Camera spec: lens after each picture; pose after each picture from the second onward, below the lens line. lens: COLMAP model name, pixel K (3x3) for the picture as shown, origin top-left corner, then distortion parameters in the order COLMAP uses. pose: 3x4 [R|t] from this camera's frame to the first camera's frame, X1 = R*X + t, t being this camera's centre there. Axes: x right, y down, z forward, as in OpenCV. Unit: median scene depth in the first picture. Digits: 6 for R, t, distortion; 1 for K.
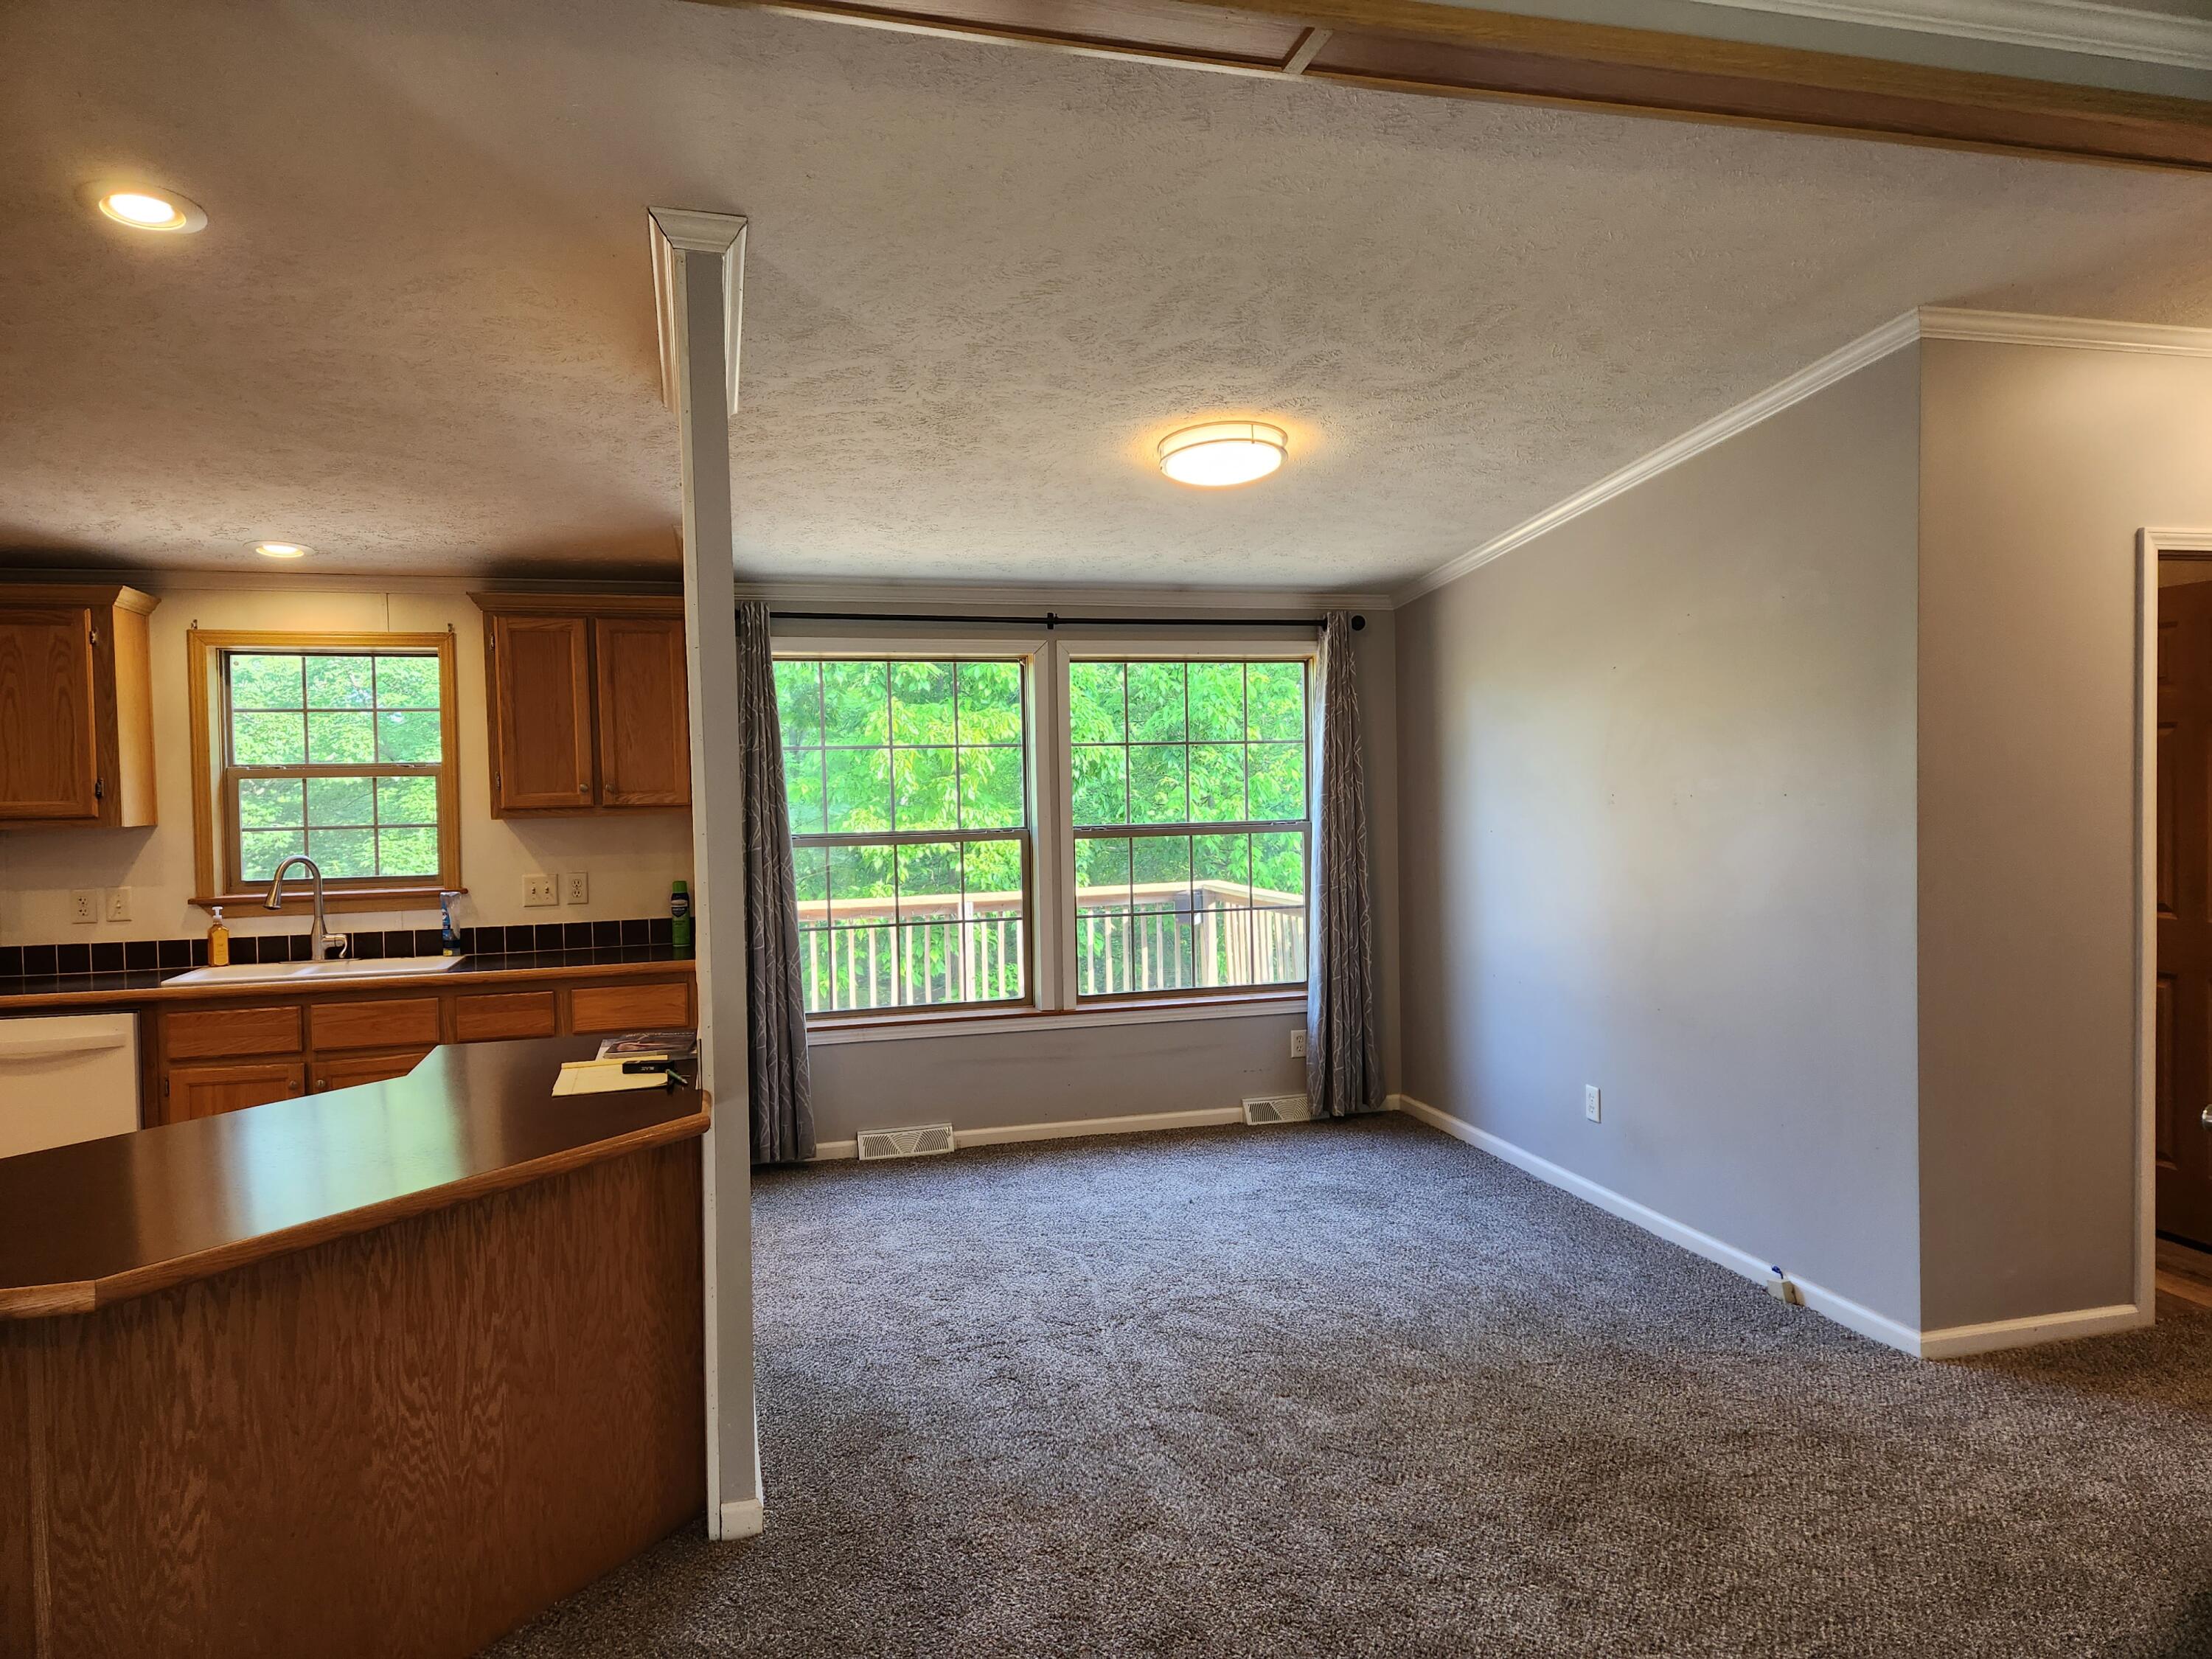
lens RADIAL K [[1441.4, 0, 1106.0], [0, 1441.4, 829.5], [0, 0, 1]] dist [0.085447, -0.075598]
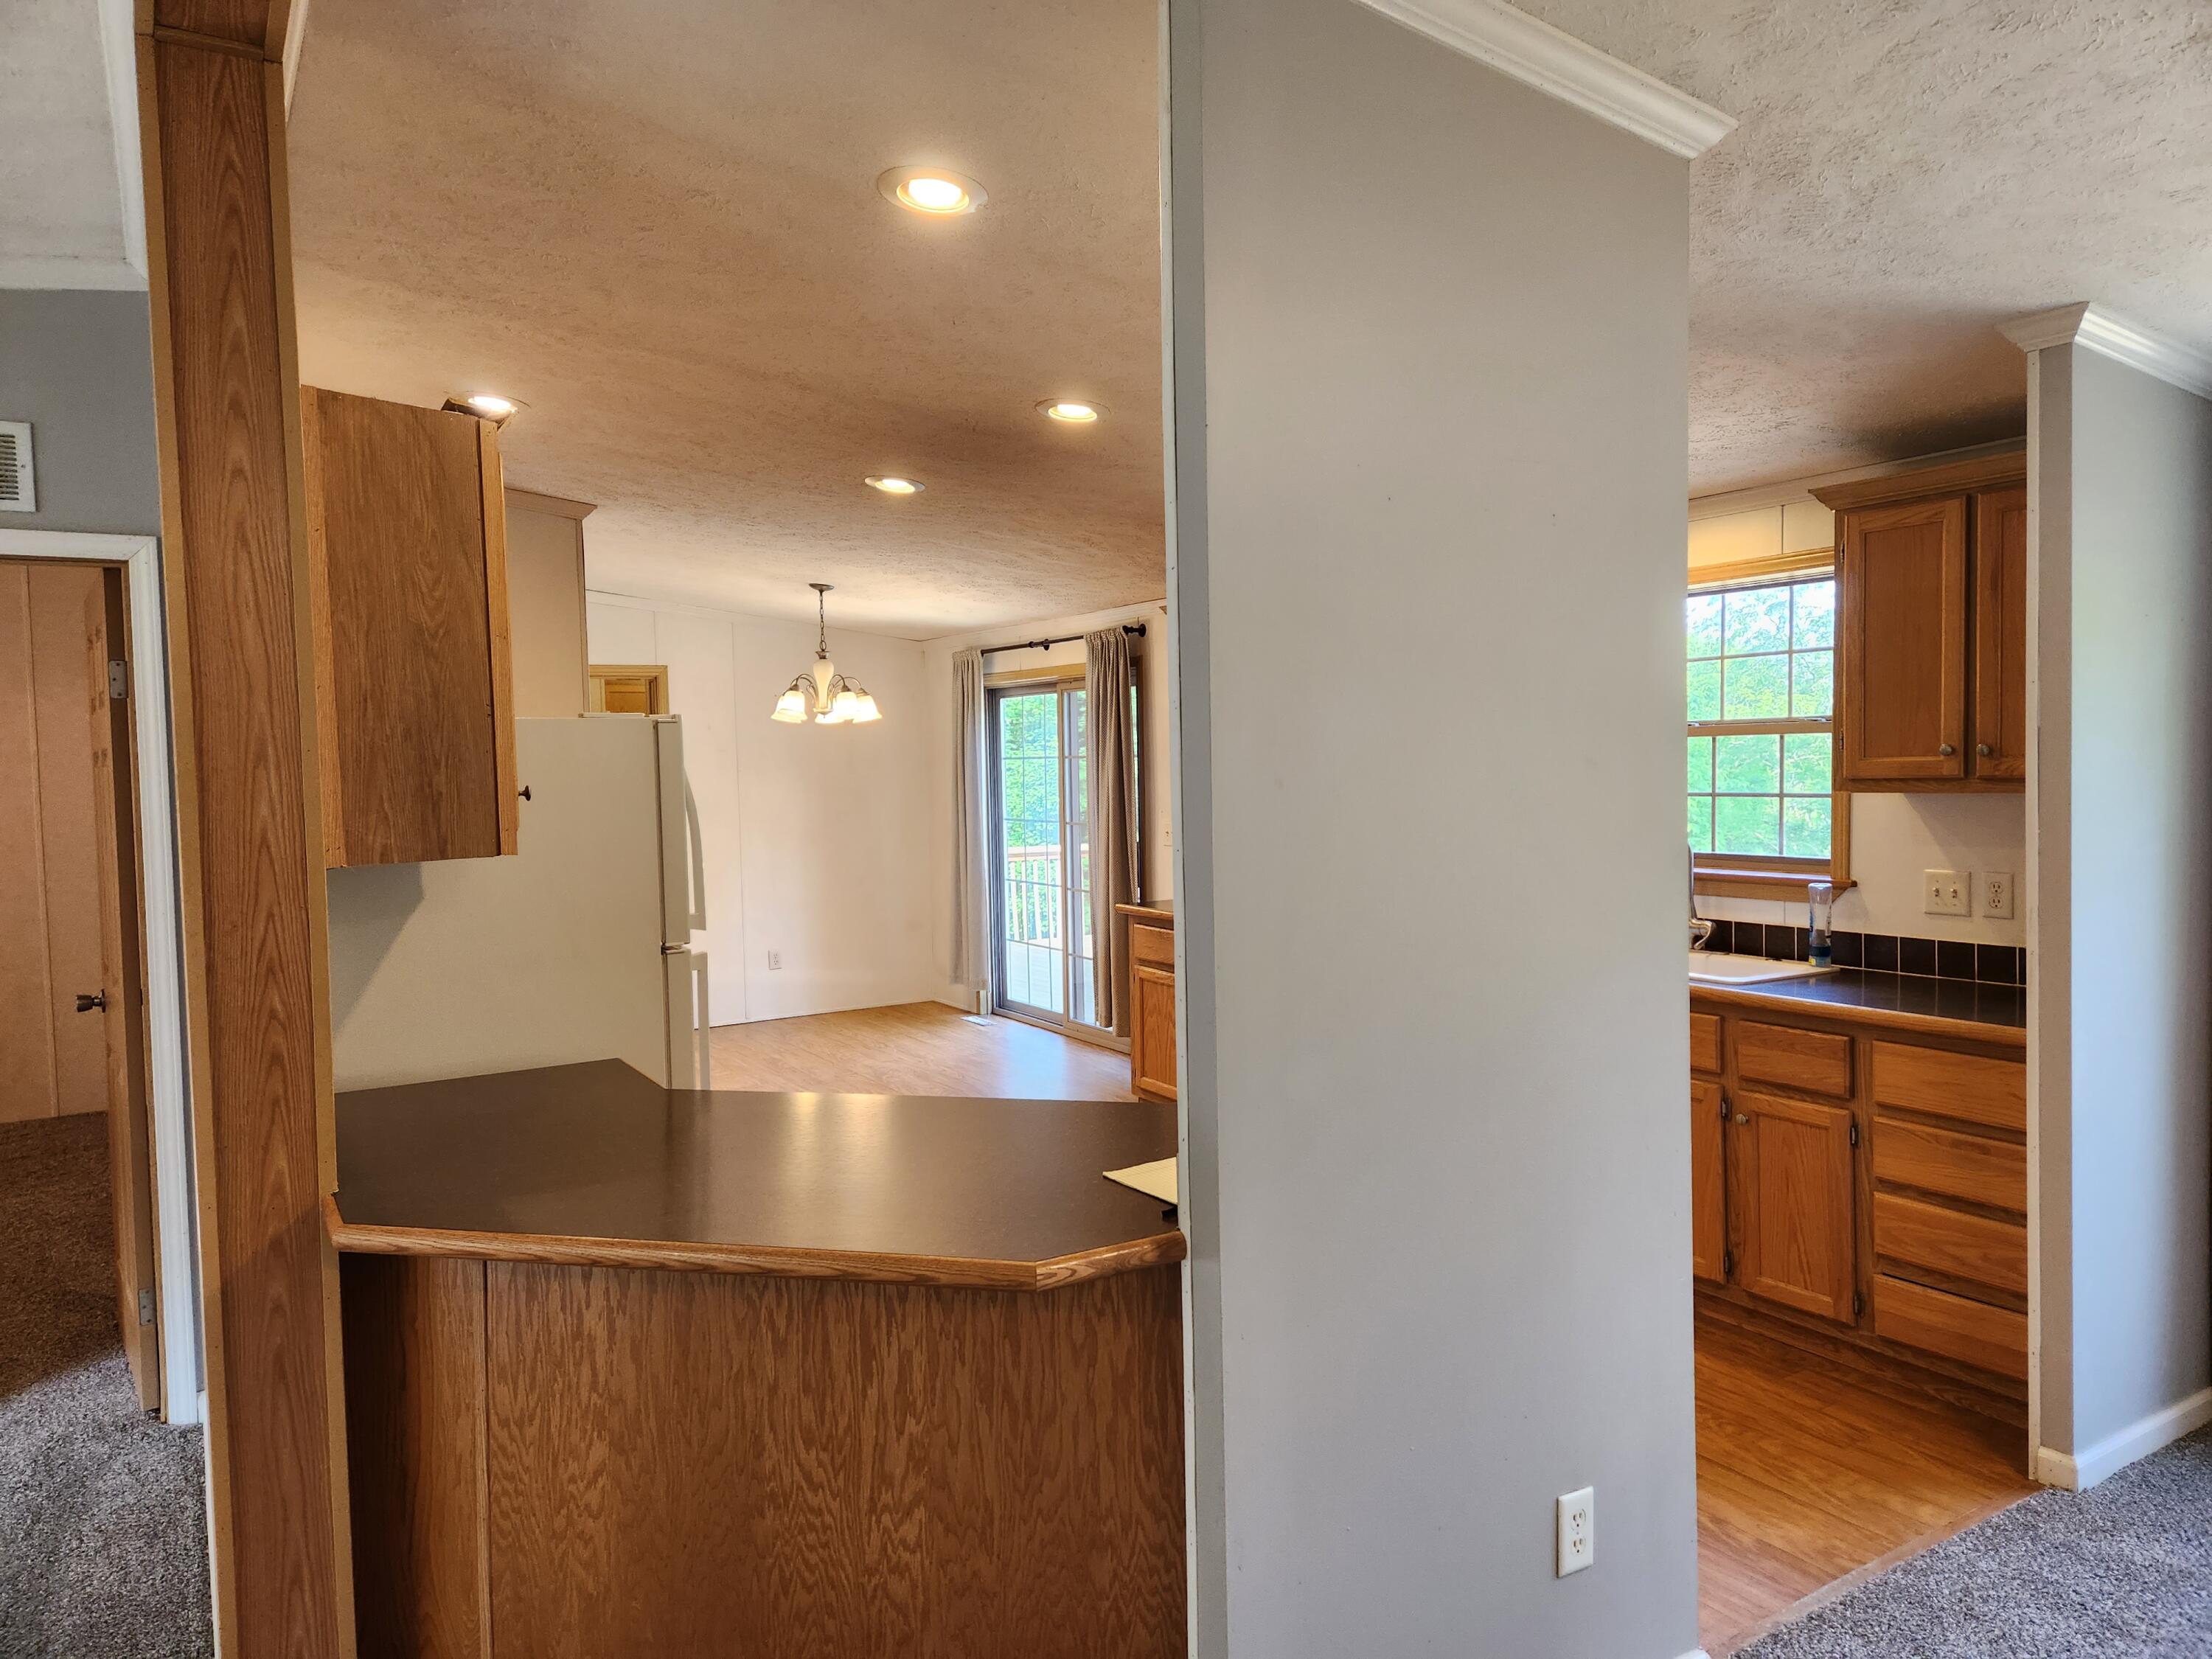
lens RADIAL K [[1505.7, 0, 1162.0], [0, 1505.7, 800.1], [0, 0, 1]] dist [0.019364, -0.000387]
pose [[0.294814, 0.038141, -0.954793, 0.218085], [-0.016689, 0.999256, 0.034764, -0.024662], [0.955409, 0.005686, 0.295232, 0.457686]]
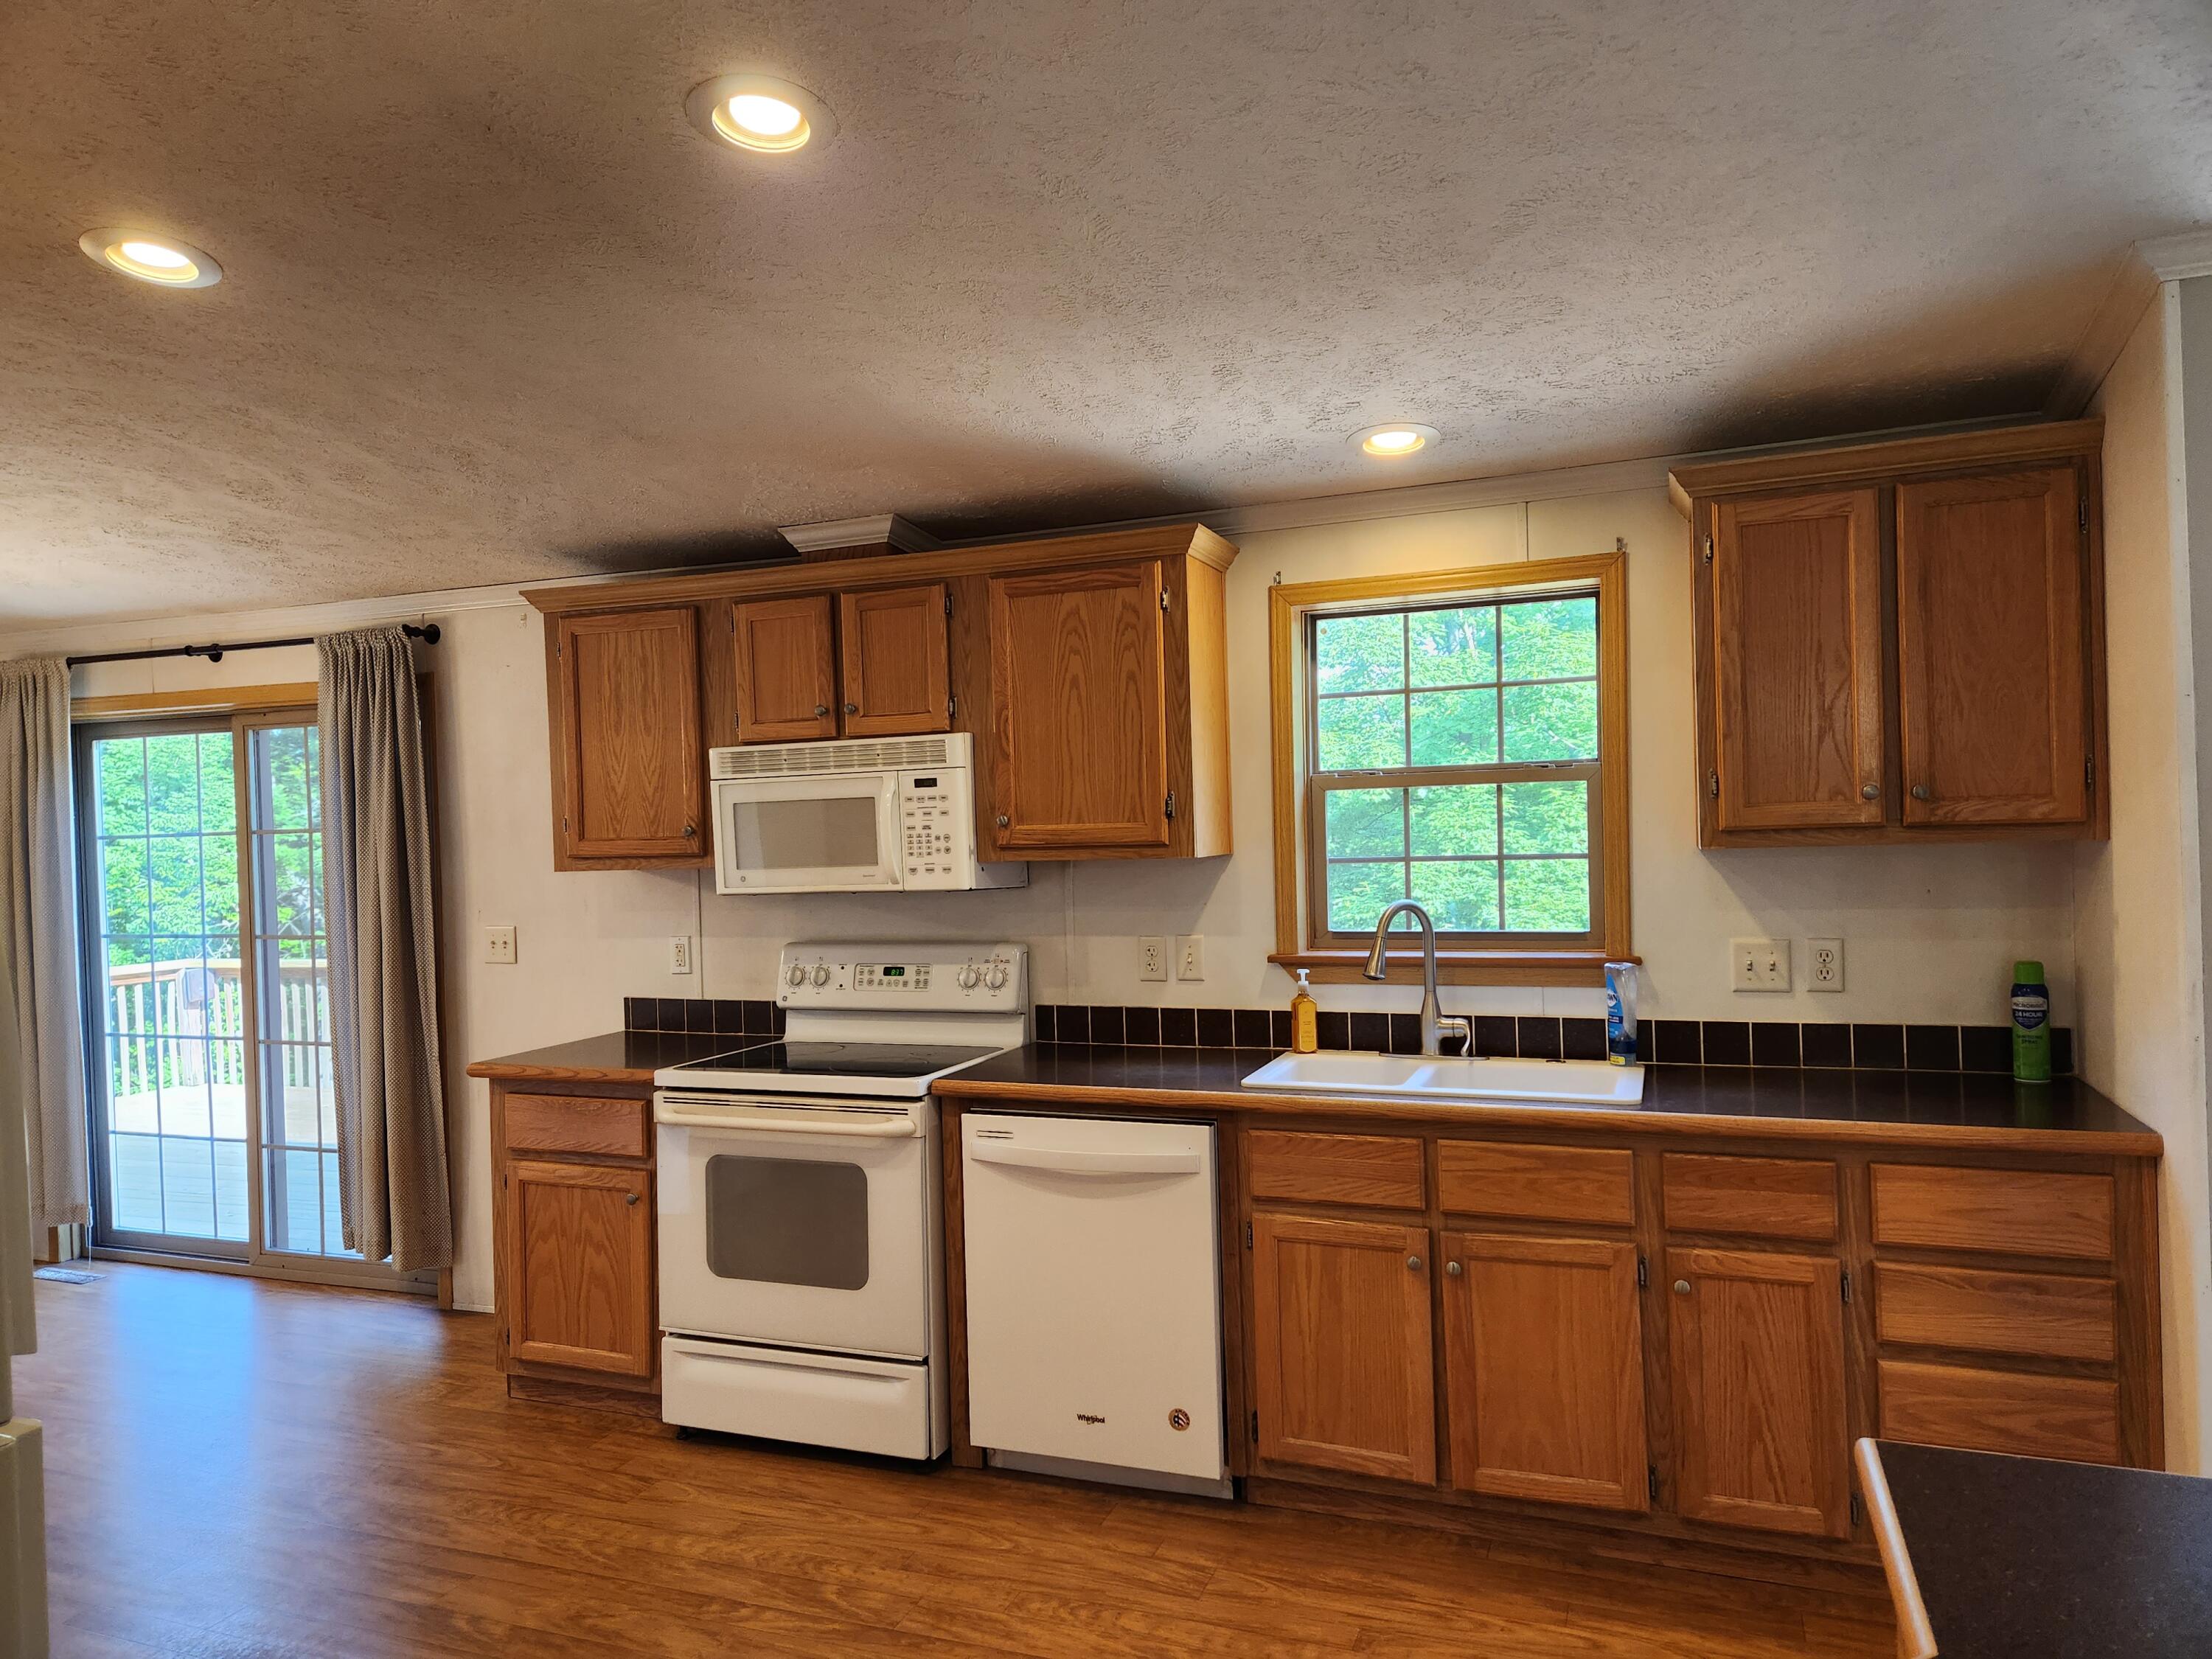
lens RADIAL K [[1441.4, 0, 1106.0], [0, 1441.4, 829.5], [0, 0, 1]] dist [0.085447, -0.075598]
pose [[0.800855, -0.002936, -0.598851, -0.265506], [-0.003785, 0.999943, -0.009965, -0.008072], [0.598847, 0.010247, 0.800798, 0.387917]]
